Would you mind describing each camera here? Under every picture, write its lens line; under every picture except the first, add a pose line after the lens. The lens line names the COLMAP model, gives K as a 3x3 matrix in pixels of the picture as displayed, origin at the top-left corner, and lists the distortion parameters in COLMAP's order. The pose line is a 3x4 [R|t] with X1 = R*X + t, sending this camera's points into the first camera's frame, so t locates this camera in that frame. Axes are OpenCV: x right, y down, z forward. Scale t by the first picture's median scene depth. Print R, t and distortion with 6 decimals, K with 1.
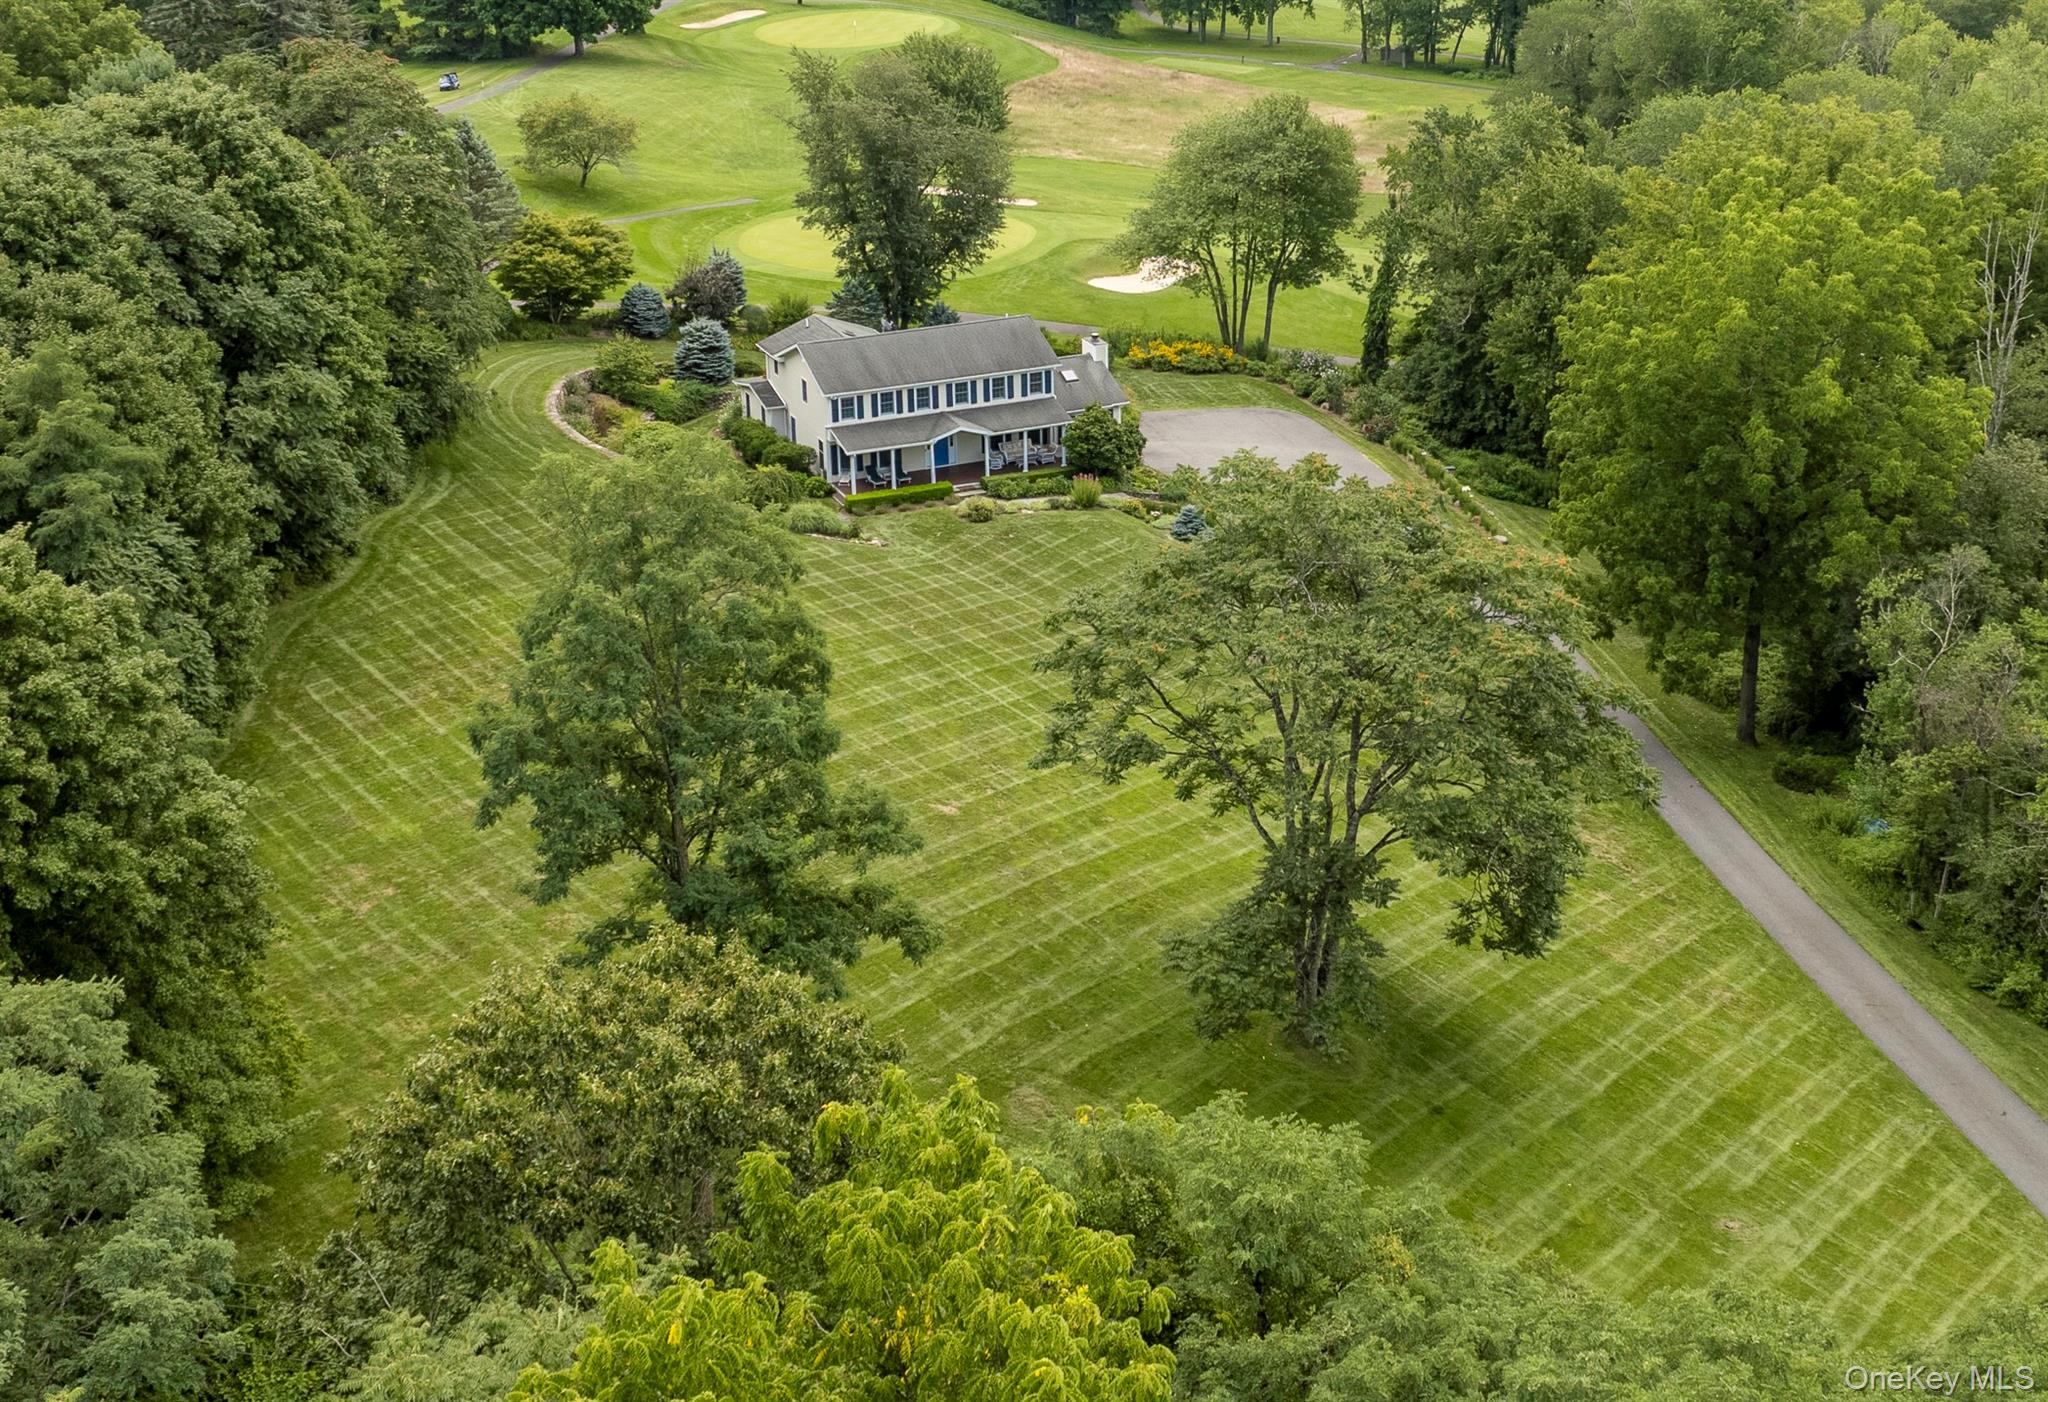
lens RADIAL K [[2517.7, 0, 1040.7], [0, 2517.7, 683.8], [0, 0, 1]] dist [0.003144, 0.000000]
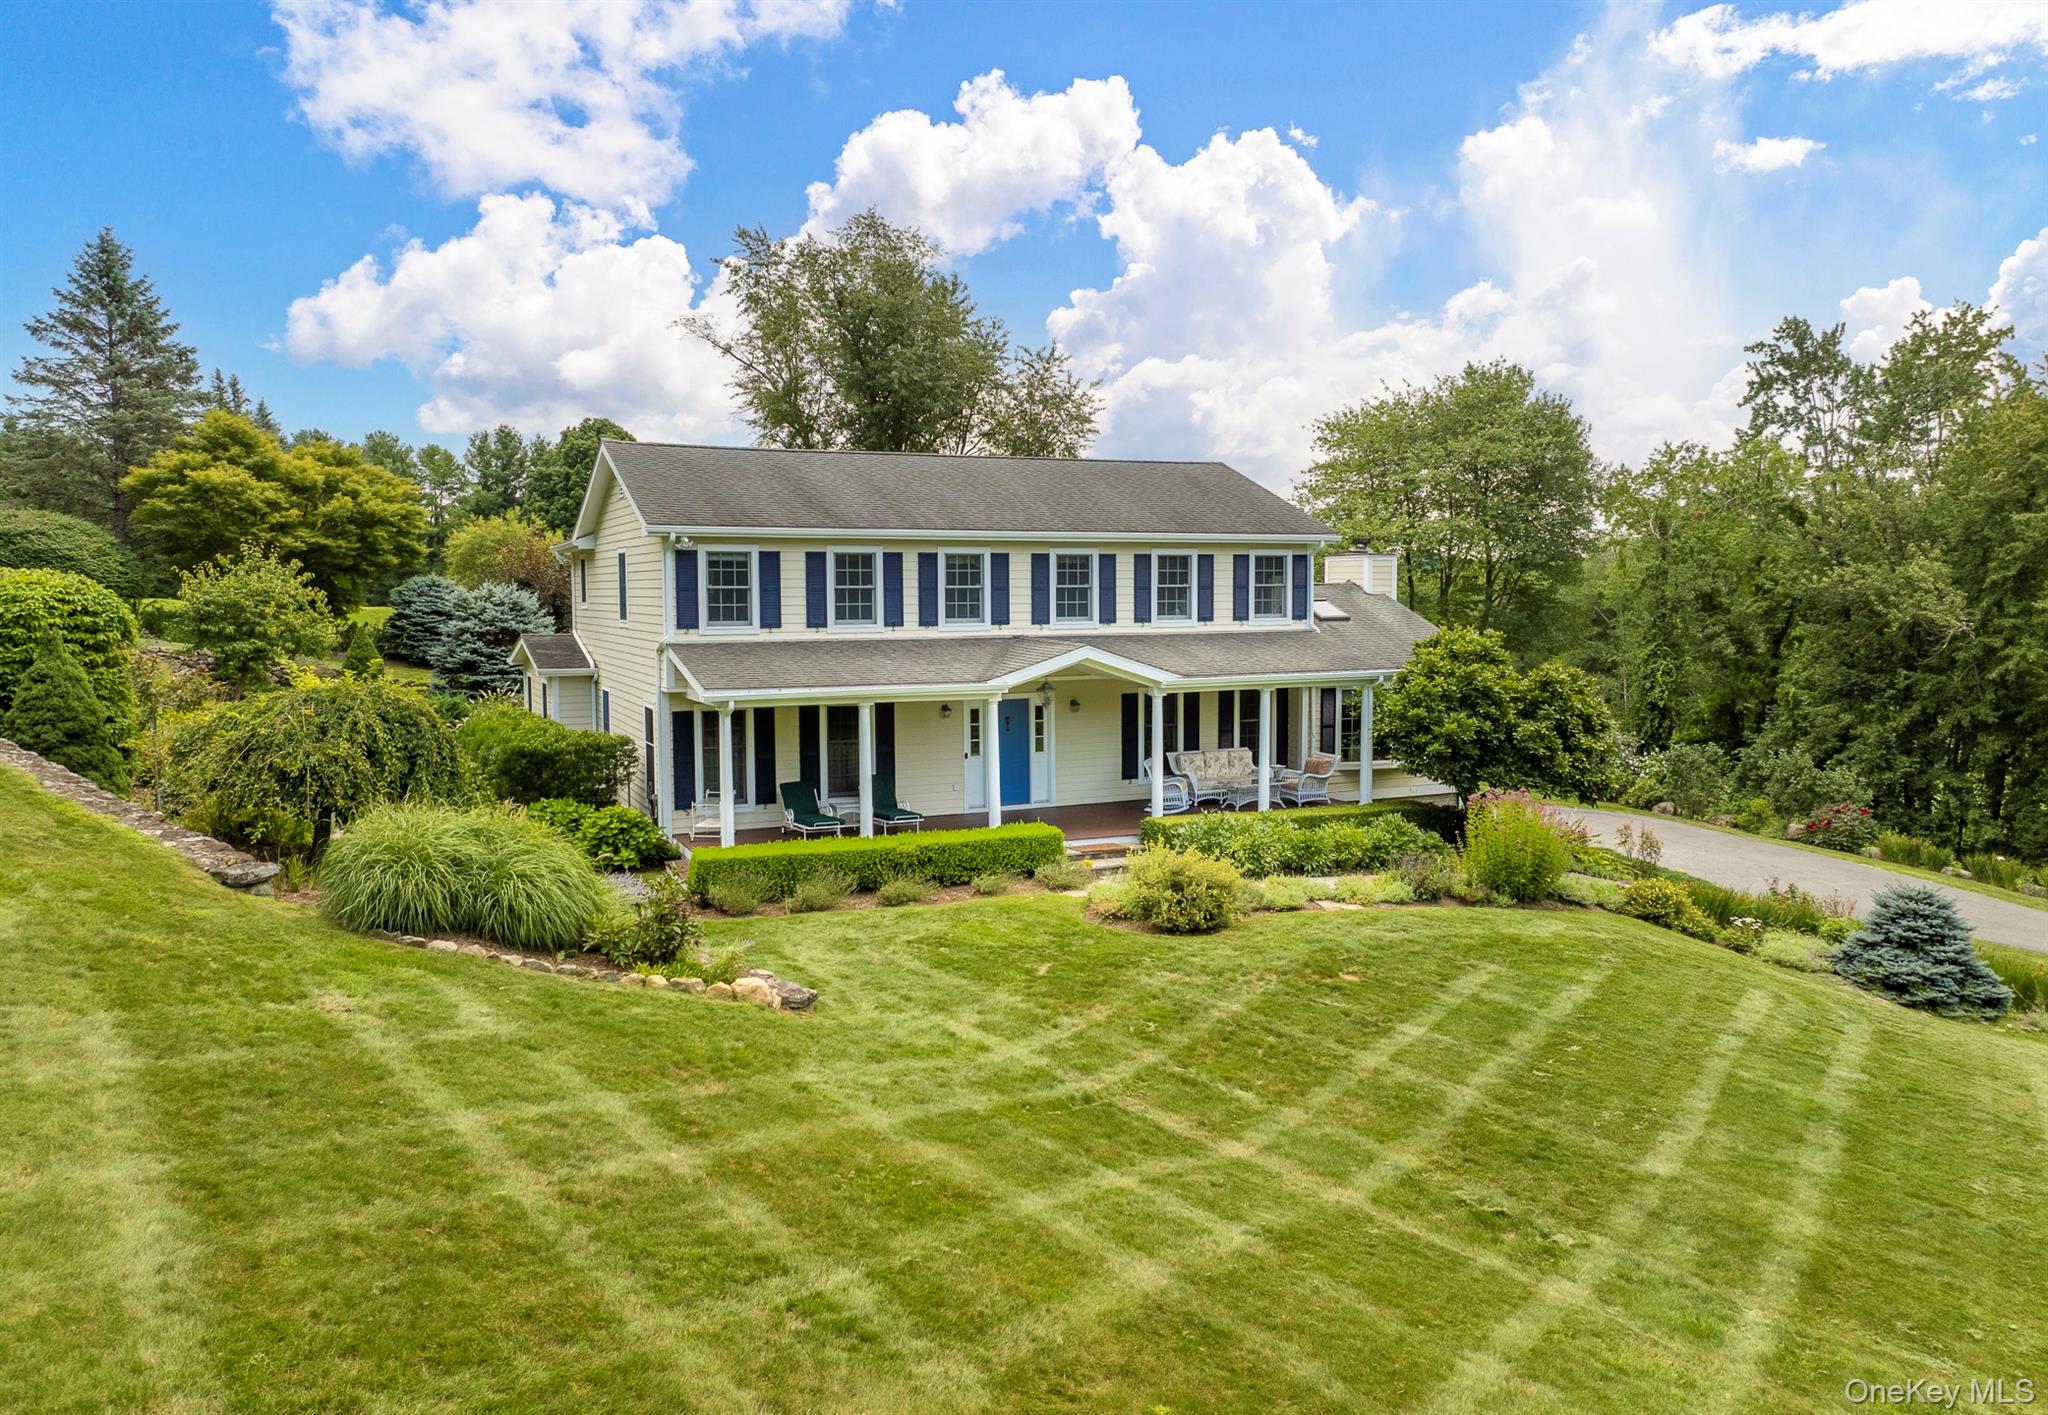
lens RADIAL K [[1438.1, 0, 1014.0], [0, 1438.1, 698.1], [0, 0, 1]] dist [-0.038247, 0.000135]
pose [[0.999689, 0.009109, 0.023208, -0.044407], [-0.001237, 0.947841, -0.318741, -0.038663], [-0.024901, 0.318614, 0.947558, 0.823906]]
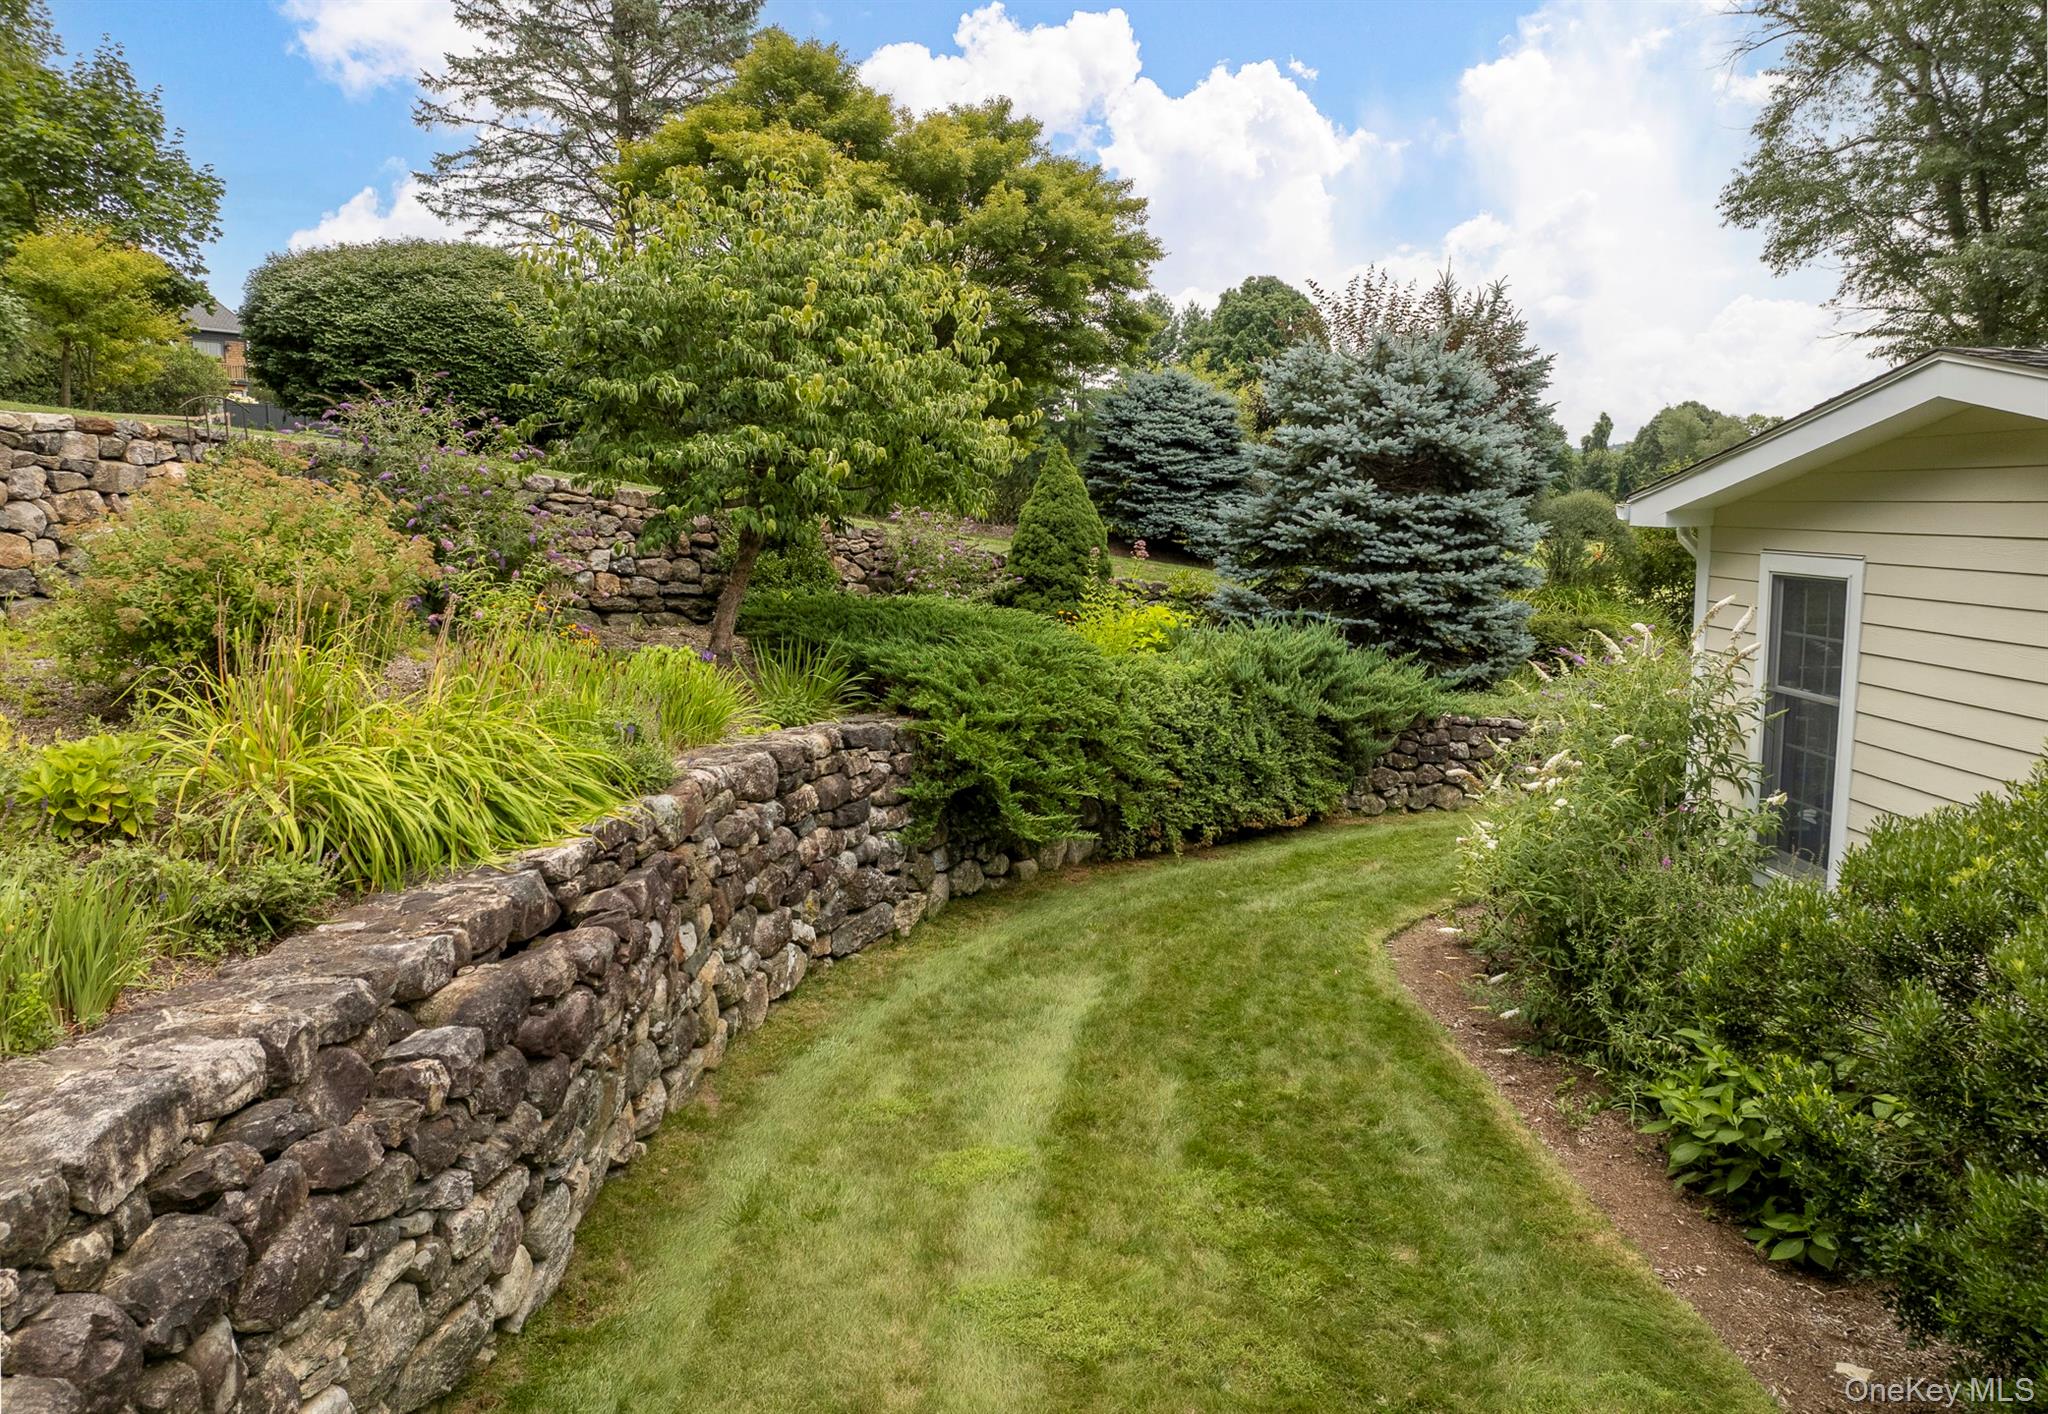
lens RADIAL K [[1438.1, 0, 1013.5], [0, 1438.1, 713.9], [0, 0, 1]] dist [-0.038247, 0.000135]
pose [[0.924680, 0.061914, -0.375677, -0.131677], [-0.152394, 0.964391, -0.216162, -0.100178], [0.348916, 0.257132, 0.901188, 1.003111]]
